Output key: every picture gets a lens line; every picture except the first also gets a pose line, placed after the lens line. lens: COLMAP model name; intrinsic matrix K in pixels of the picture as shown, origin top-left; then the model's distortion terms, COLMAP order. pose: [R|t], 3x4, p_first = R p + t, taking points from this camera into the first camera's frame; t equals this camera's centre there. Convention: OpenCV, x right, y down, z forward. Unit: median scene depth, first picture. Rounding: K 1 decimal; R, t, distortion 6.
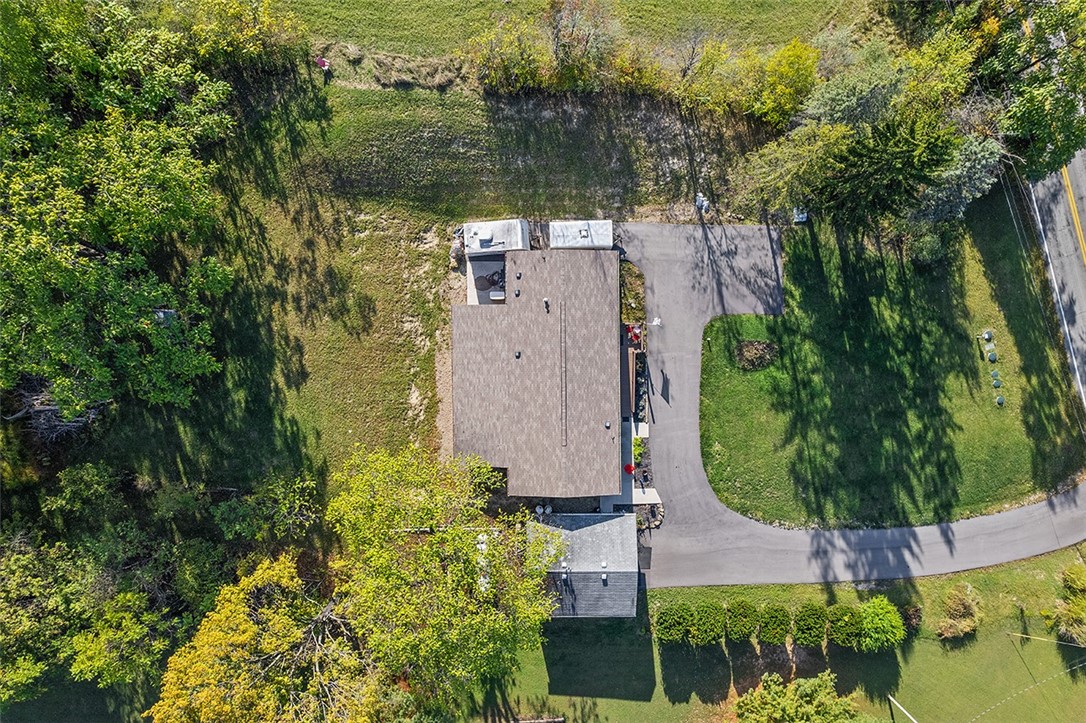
lens RADIAL K [[696.0, 0, 538.3], [0, 696.0, 361.3], [0, 0, 1]] dist [-0.053776, 0.046572]
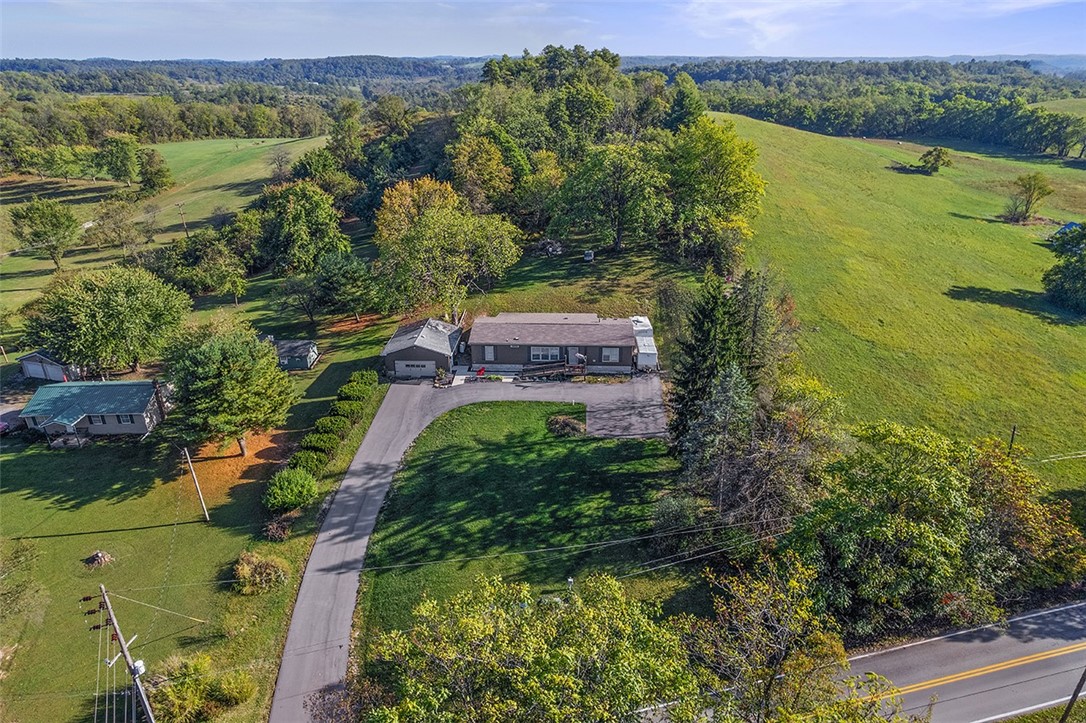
lens RADIAL K [[696.0, 0, 534.1], [0, 696.0, 360.1], [0, 0, 1]] dist [-0.053776, 0.046572]
pose [[-0.069878, 0.390704, -0.917860, 1.373662], [-0.997551, -0.024522, 0.065506, -0.045946], [0.003085, 0.920190, 0.391461, 0.437008]]
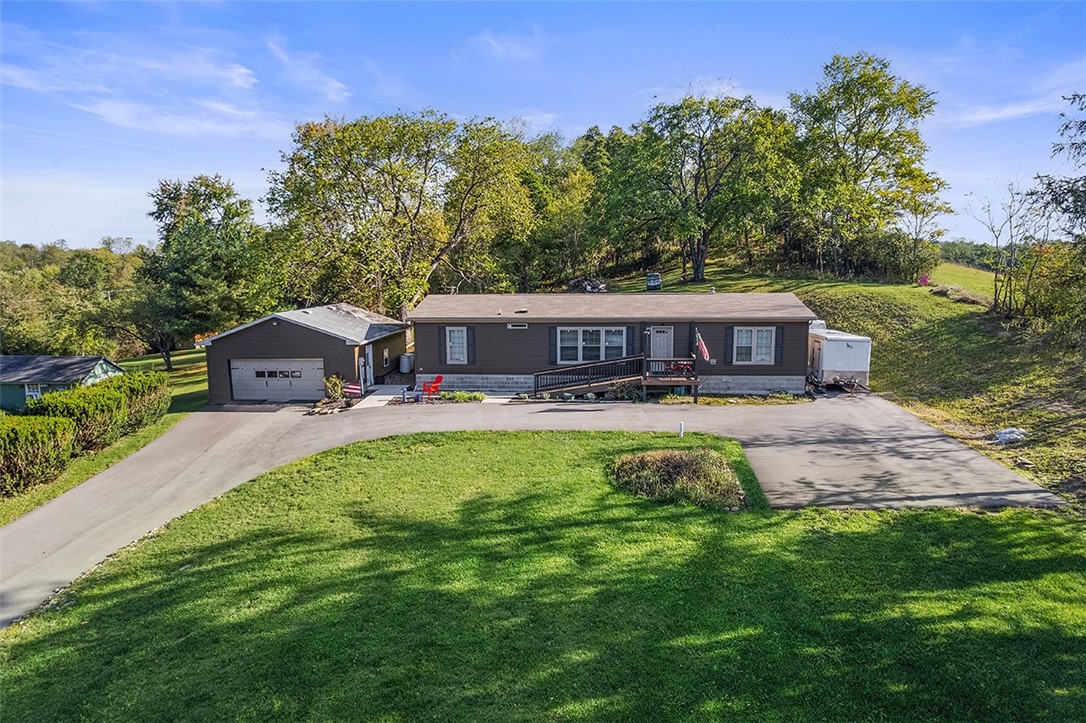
lens RADIAL K [[696.0, 0, 540.2], [0, 696.0, 378.8], [0, 0, 1]] dist [-0.053776, 0.046572]
pose [[-0.107289, 0.160438, -0.981198, 0.667468], [-0.994208, -0.011046, 0.106905, 0.003381], [0.006313, 0.986984, 0.160693, 0.899186]]
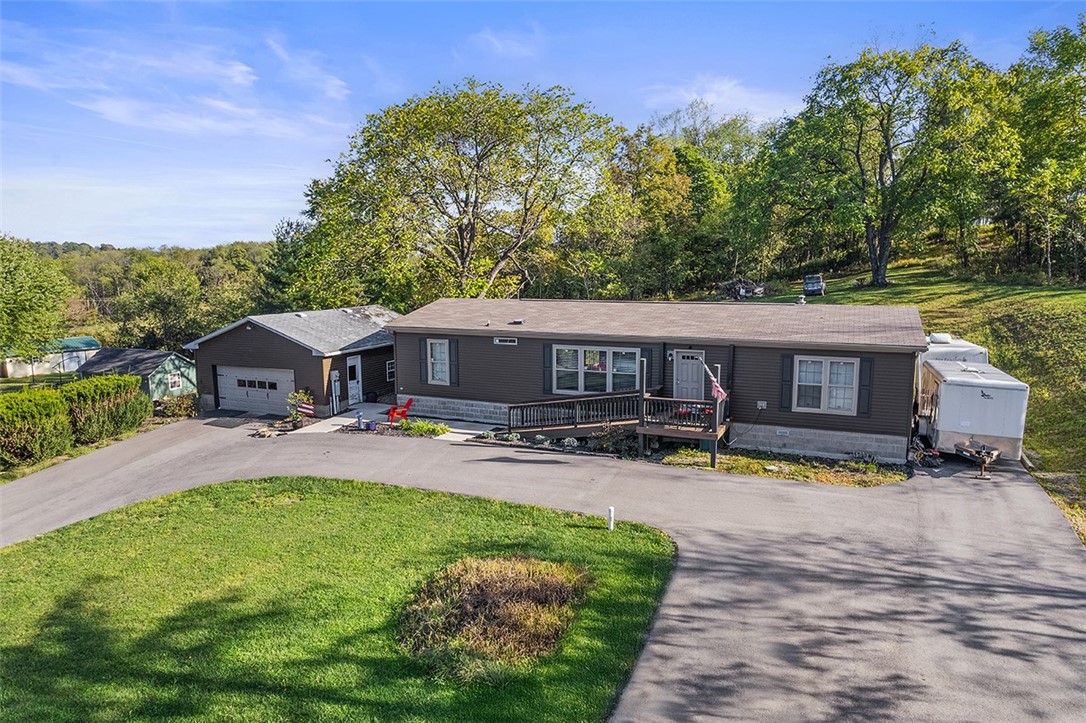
lens RADIAL K [[696.0, 0, 533.3], [0, 696.0, 362.1], [0, 0, 1]] dist [-0.053776, 0.046572]
pose [[-0.433649, 0.124672, -0.892416, 0.496888], [-0.901075, -0.056200, 0.430006, -0.123385], [0.003456, 0.990605, 0.136710, 0.900090]]
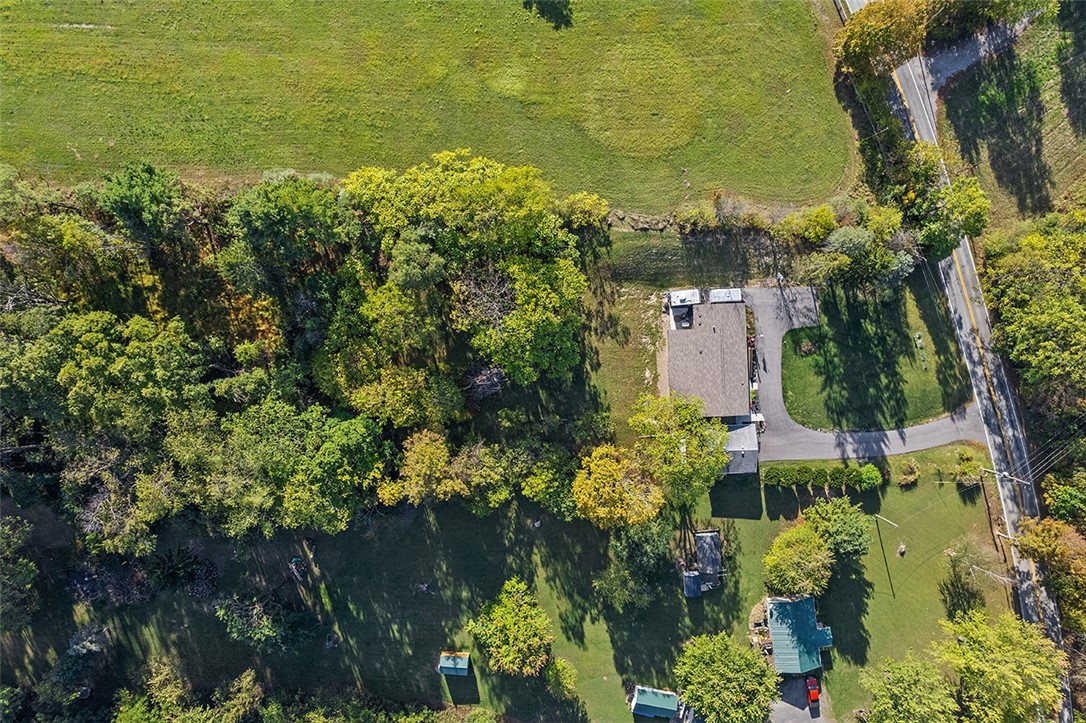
lens RADIAL K [[696.0, 0, 546.3], [0, 696.0, 362.6], [0, 0, 1]] dist [-0.053776, 0.046572]
pose [[0.999535, -0.029847, 0.006281, -0.491694], [0.029814, 0.999541, 0.005388, -0.002736], [-0.006438, -0.005198, 0.999966, -1.093301]]
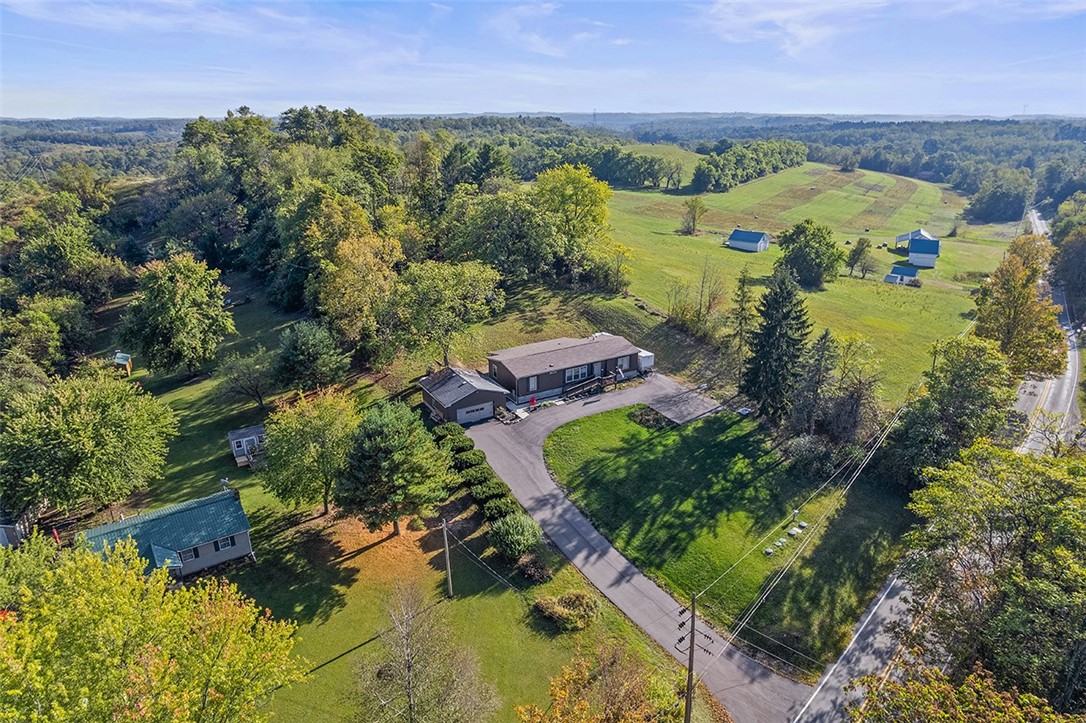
lens RADIAL K [[696.0, 0, 545.3], [0, 696.0, 358.2], [0, 0, 1]] dist [-0.053776, 0.046572]
pose [[0.494498, 0.276452, -0.824043, 1.328435], [-0.869119, 0.168436, -0.465040, 0.789797], [0.010237, 0.946152, 0.323561, 0.432949]]
